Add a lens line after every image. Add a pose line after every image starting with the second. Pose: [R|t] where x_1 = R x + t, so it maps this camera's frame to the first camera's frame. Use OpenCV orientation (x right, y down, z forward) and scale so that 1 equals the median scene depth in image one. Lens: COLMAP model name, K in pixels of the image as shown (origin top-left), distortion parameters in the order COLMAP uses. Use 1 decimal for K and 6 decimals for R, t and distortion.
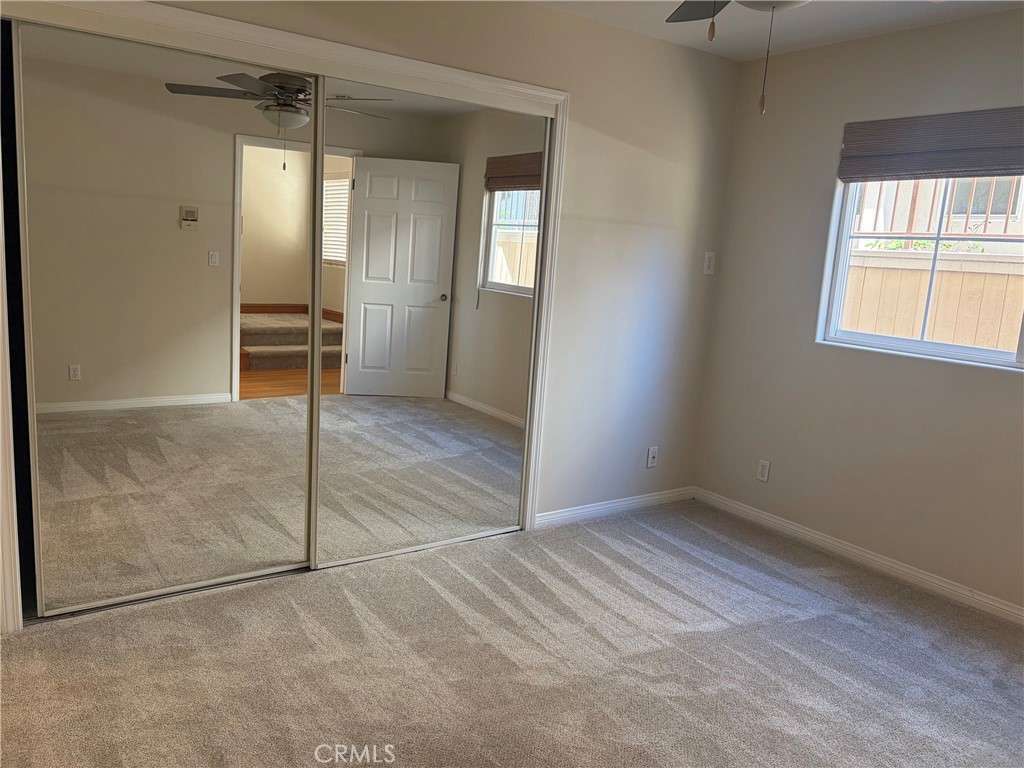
lens RADIAL K [[781.8, 0, 502.9], [0, 781.8, 390.1], [0, 0, 1]] dist [0.034444, -0.057341]
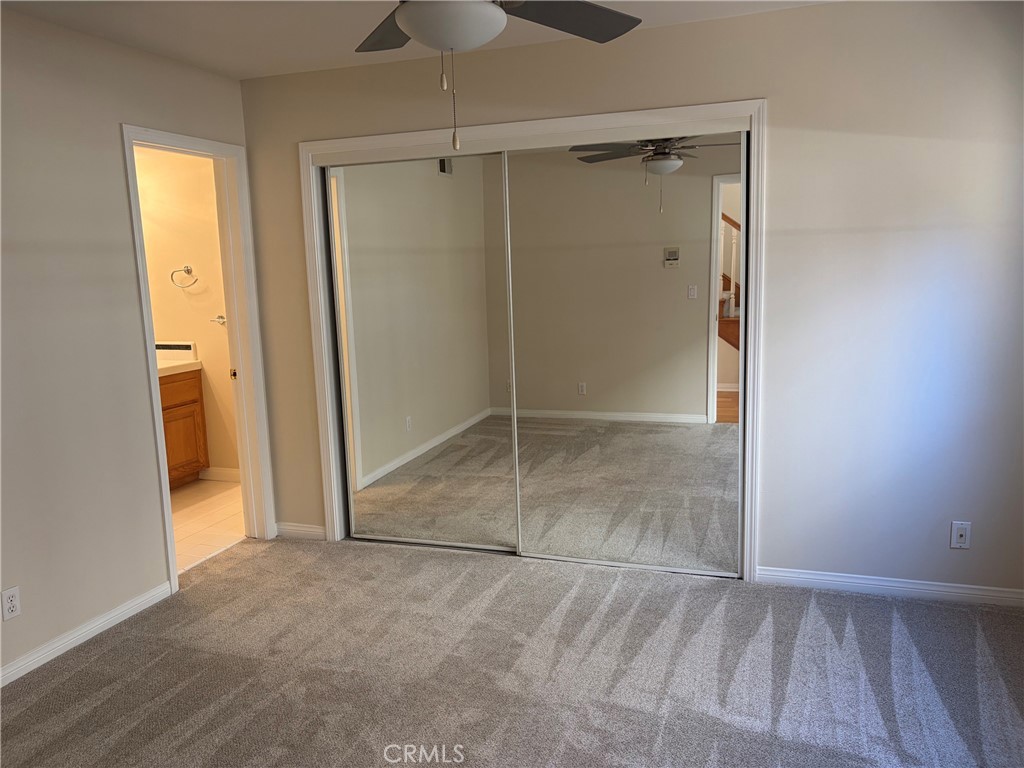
lens RADIAL K [[781.8, 0, 501.7], [0, 781.8, 375.4], [0, 0, 1]] dist [0.034444, -0.057341]
pose [[0.604736, 0.042614, -0.795285, 0.658276], [-0.088322, 0.995996, -0.013791, -0.022230], [0.791514, 0.078581, 0.606078, 0.241282]]
